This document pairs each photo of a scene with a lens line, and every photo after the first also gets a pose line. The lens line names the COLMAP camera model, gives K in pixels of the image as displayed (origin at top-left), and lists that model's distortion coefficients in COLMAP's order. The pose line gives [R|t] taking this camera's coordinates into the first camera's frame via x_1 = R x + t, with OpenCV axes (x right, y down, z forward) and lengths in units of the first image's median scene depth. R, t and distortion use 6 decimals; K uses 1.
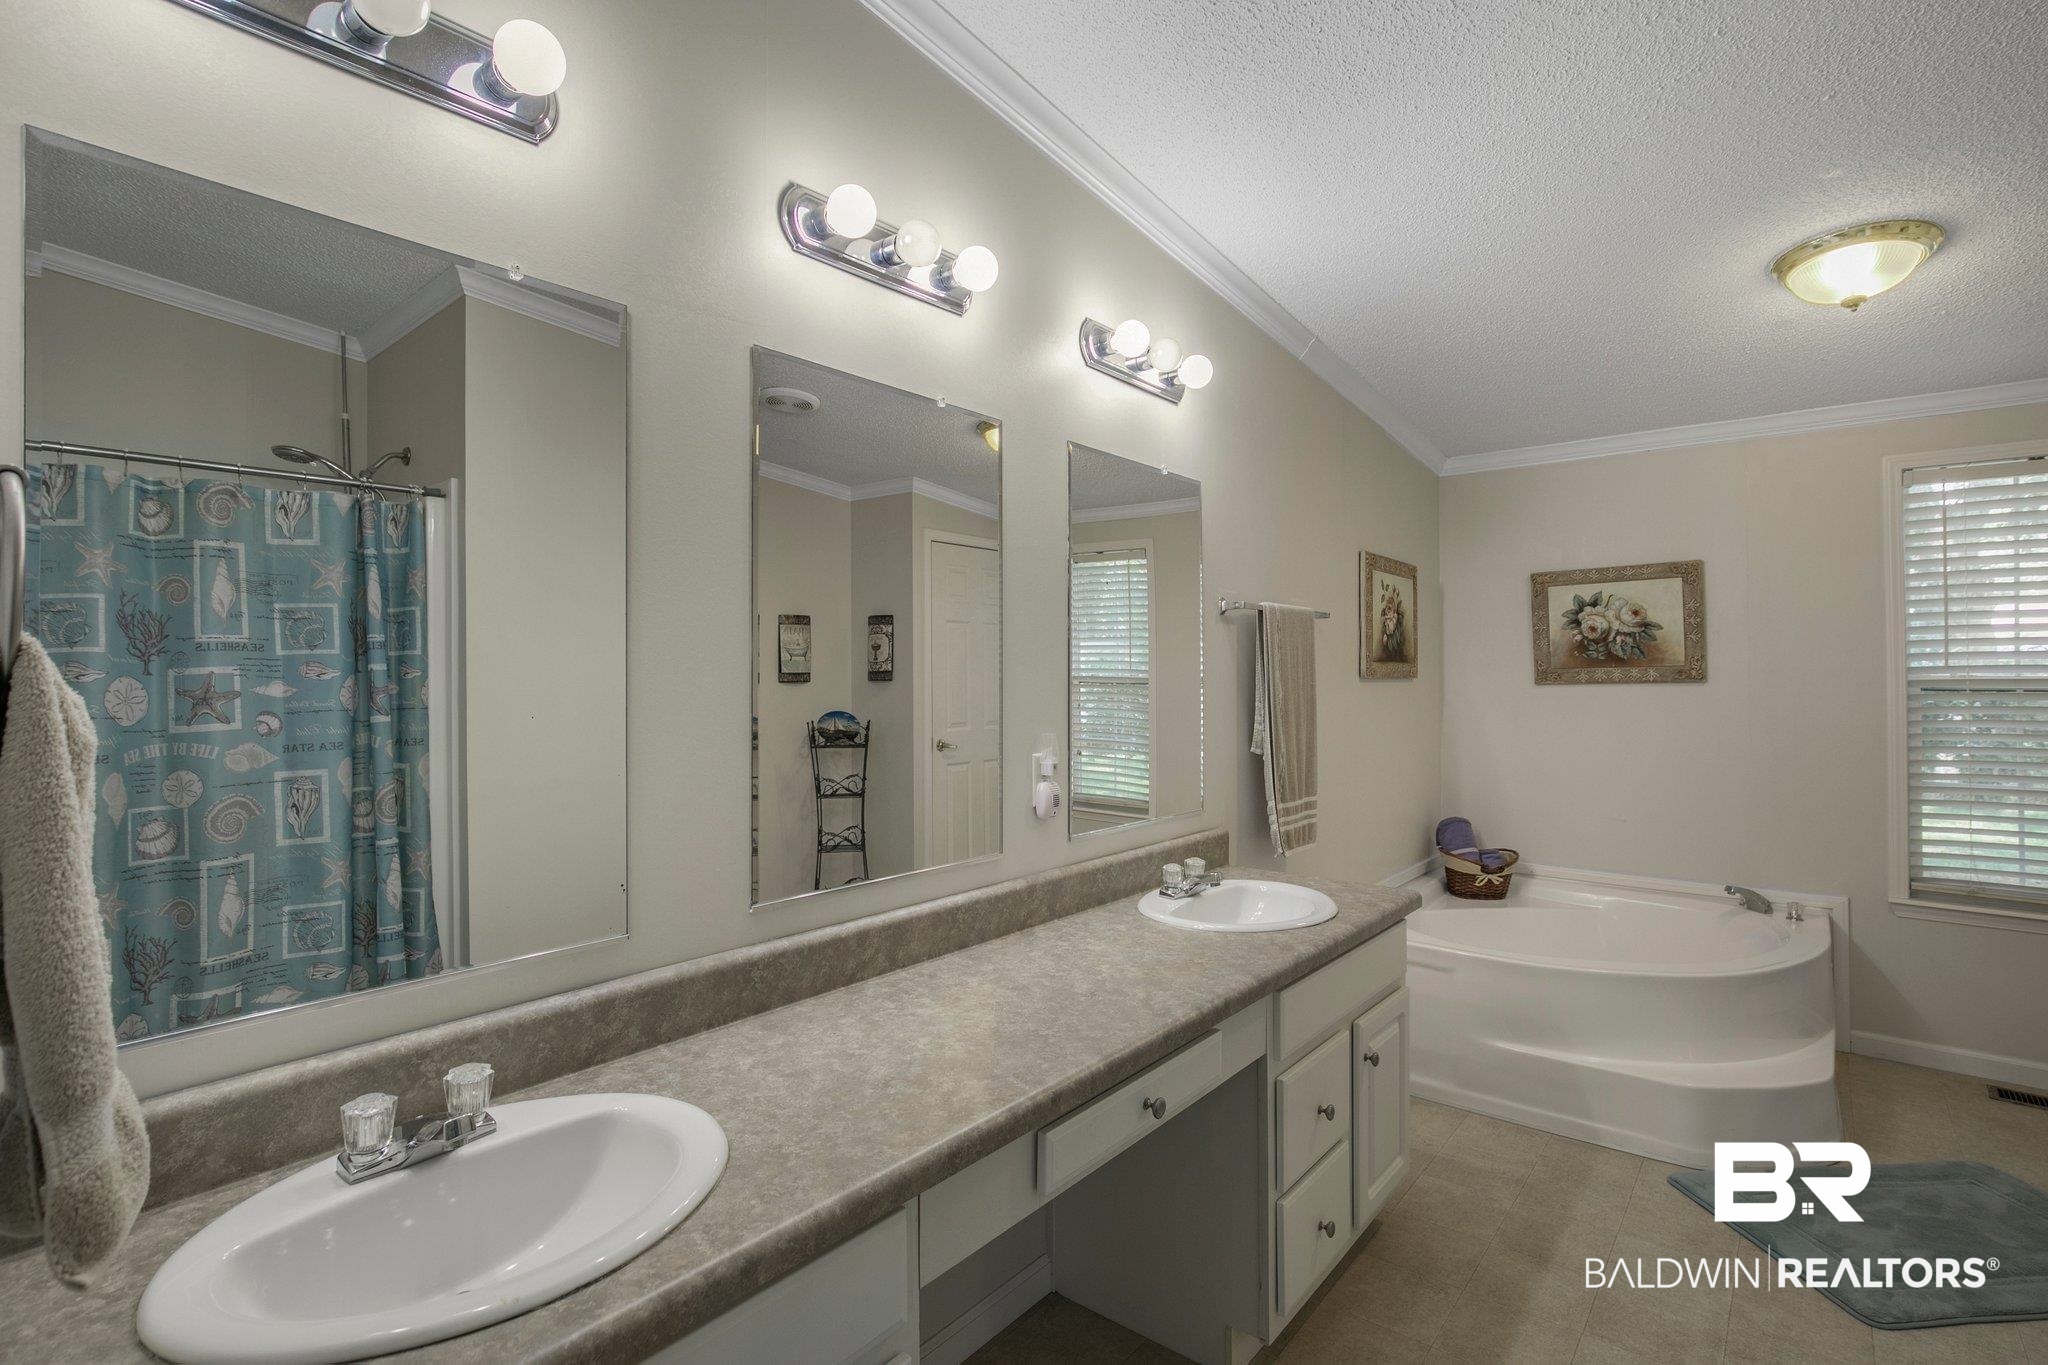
lens RADIAL K [[969.3, 0, 1021.3], [0, 969.3, 676.6], [0, 0, 1]] dist [-0.017539, 0.004010]
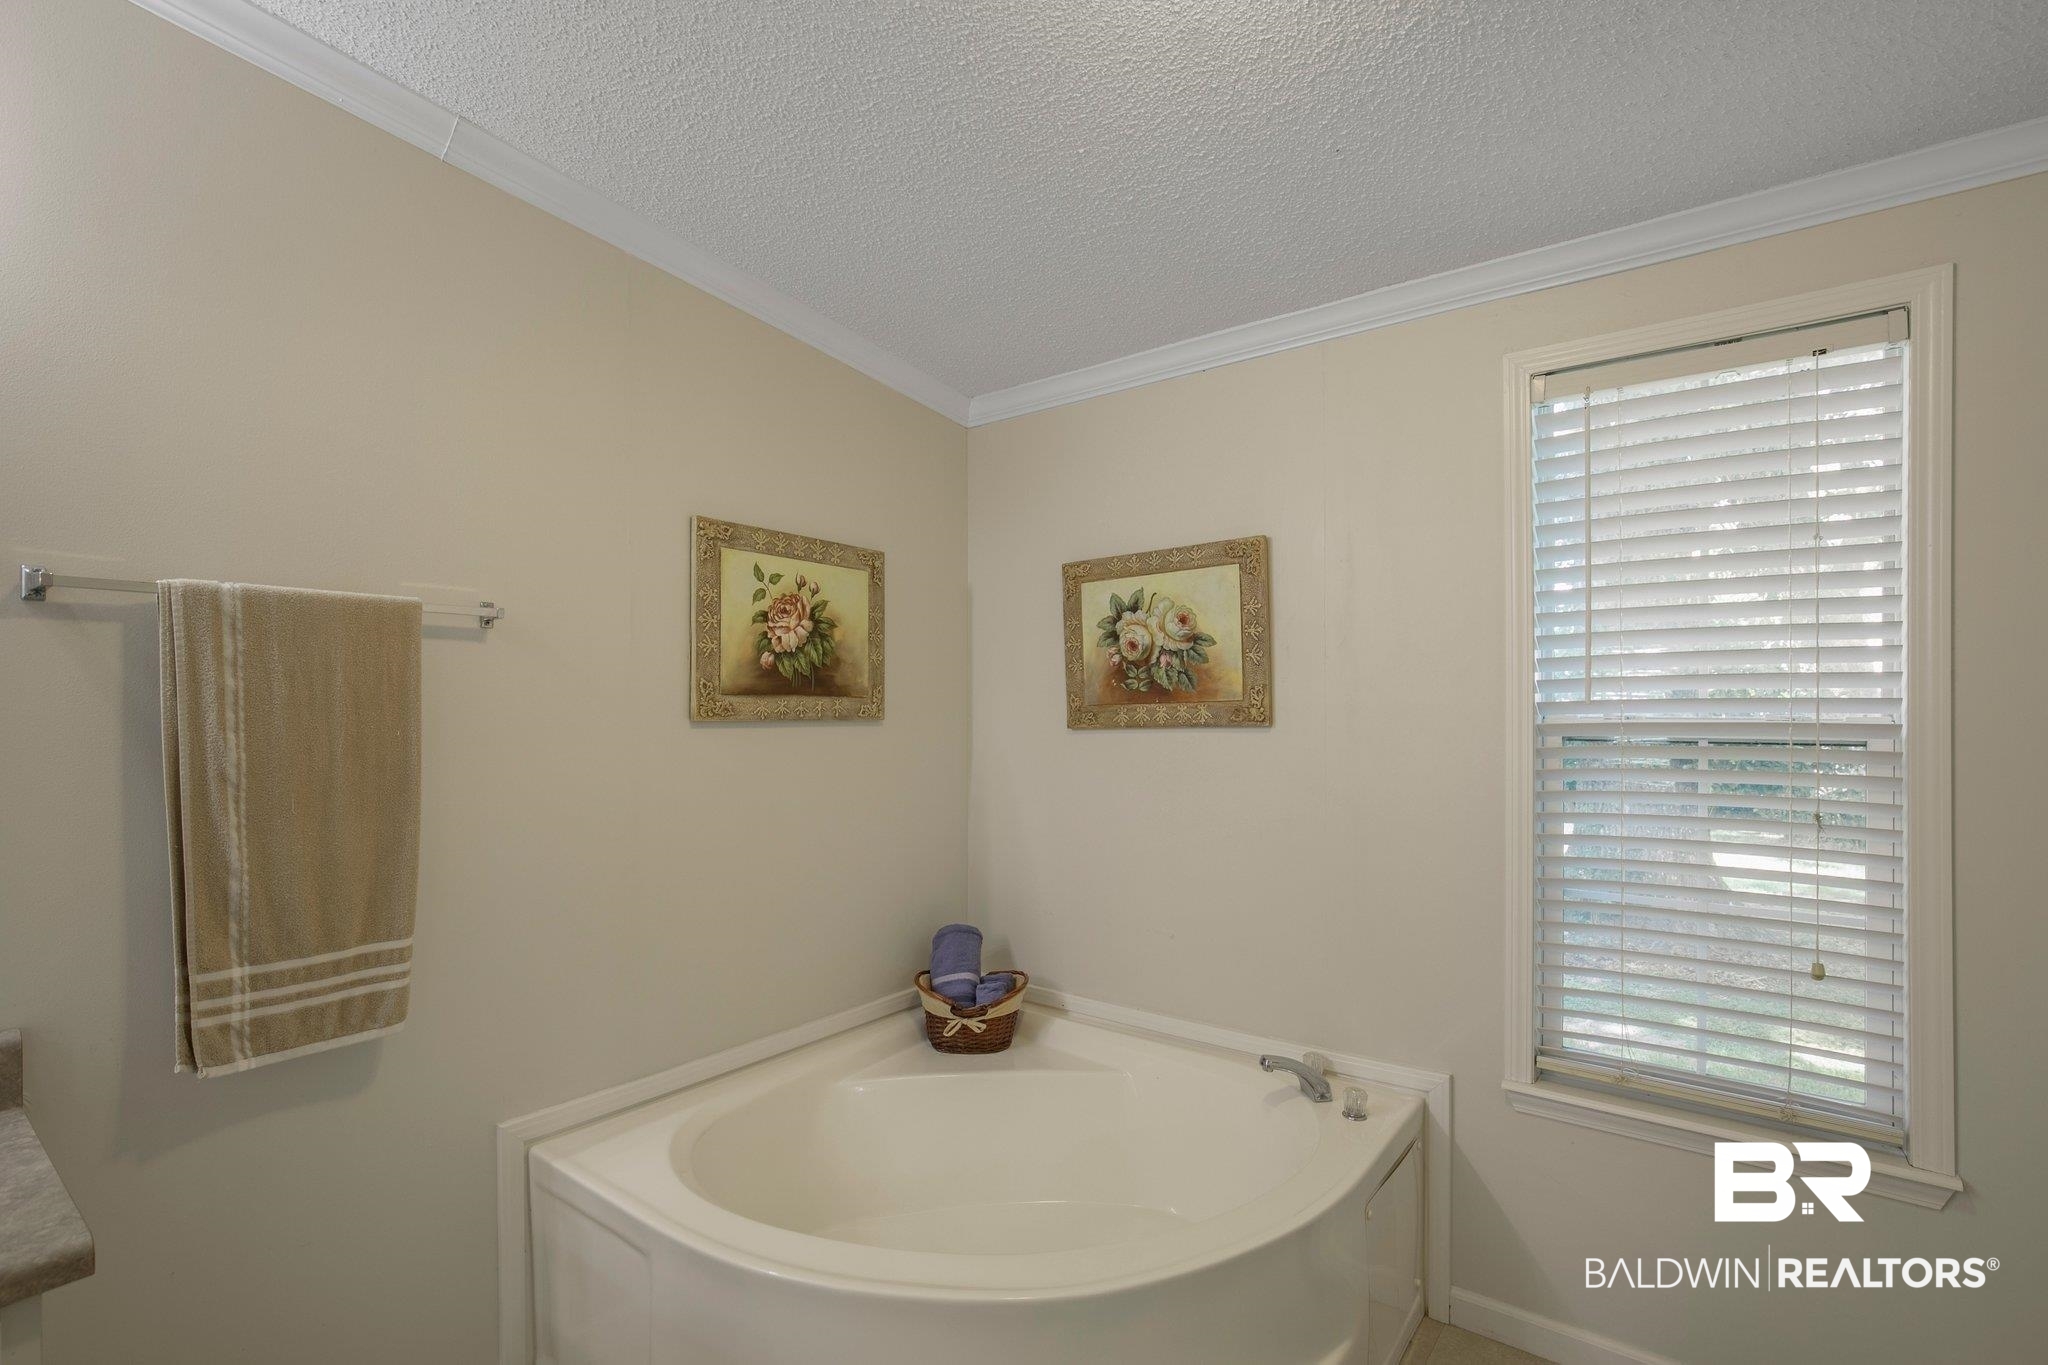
lens RADIAL K [[969.3, 0, 974.3], [0, 969.3, 728.2], [0, 0, 1]] dist [-0.017539, 0.004010]
pose [[0.999690, -0.001683, 0.024854, 0.474625], [0.001282, 0.999869, 0.016153, -0.003570], [-0.024878, -0.016116, 0.999561, 0.342180]]
